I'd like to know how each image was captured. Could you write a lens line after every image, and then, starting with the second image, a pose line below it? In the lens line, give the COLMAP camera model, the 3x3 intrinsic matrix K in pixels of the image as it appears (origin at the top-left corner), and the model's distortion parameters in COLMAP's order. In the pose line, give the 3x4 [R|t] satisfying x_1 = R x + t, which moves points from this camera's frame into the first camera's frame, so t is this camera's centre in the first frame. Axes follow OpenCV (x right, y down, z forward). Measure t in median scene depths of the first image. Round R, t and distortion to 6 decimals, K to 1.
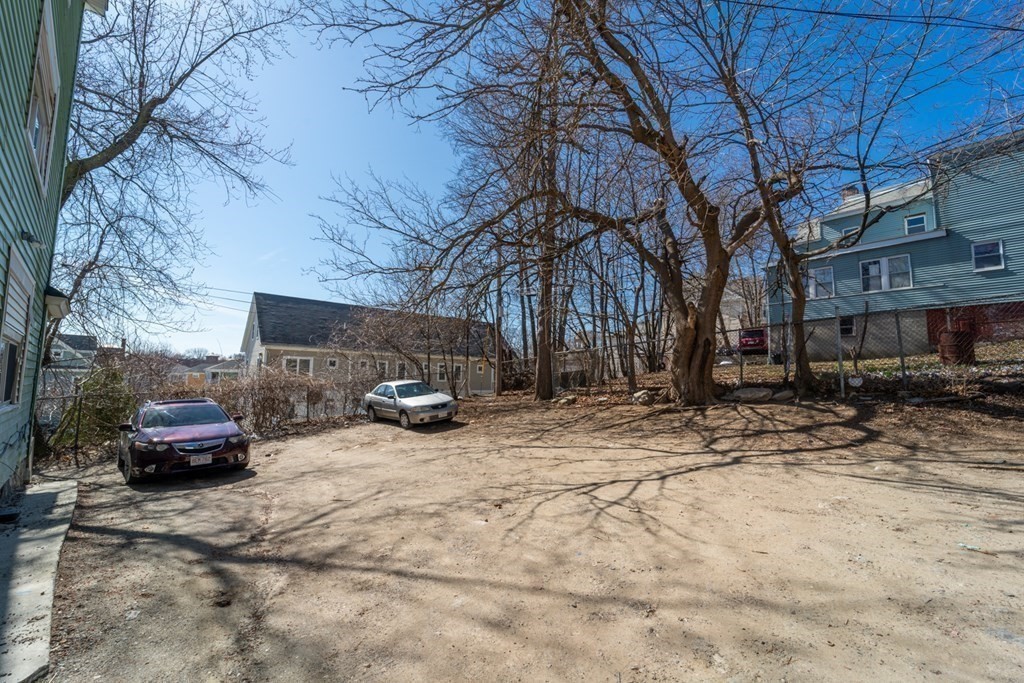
lens RADIAL K [[407.7, 0, 512.7], [0, 407.7, 338.2], [0, 0, 1]] dist [0.001646, -0.000200]
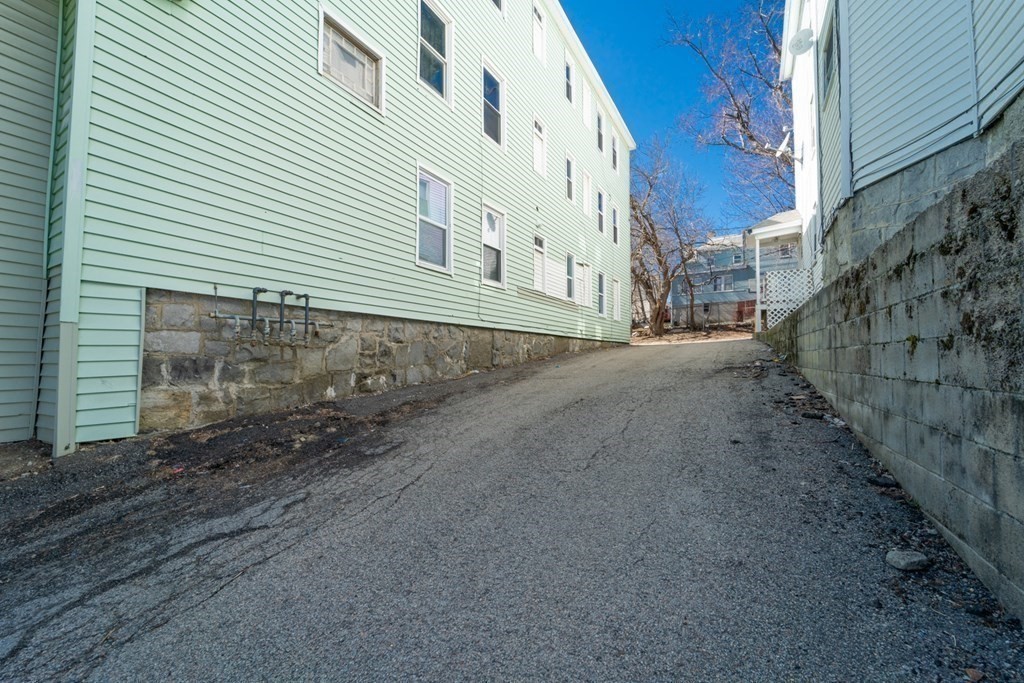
lens RADIAL K [[407.7, 0, 512.7], [0, 407.7, 338.2], [0, 0, 1]] dist [0.001646, -0.000200]
pose [[0.971760, -0.002349, 0.235959, -1.174310], [-0.011119, 0.998384, 0.055731, 0.036600], [-0.235708, -0.056781, 0.970164, -1.471545]]
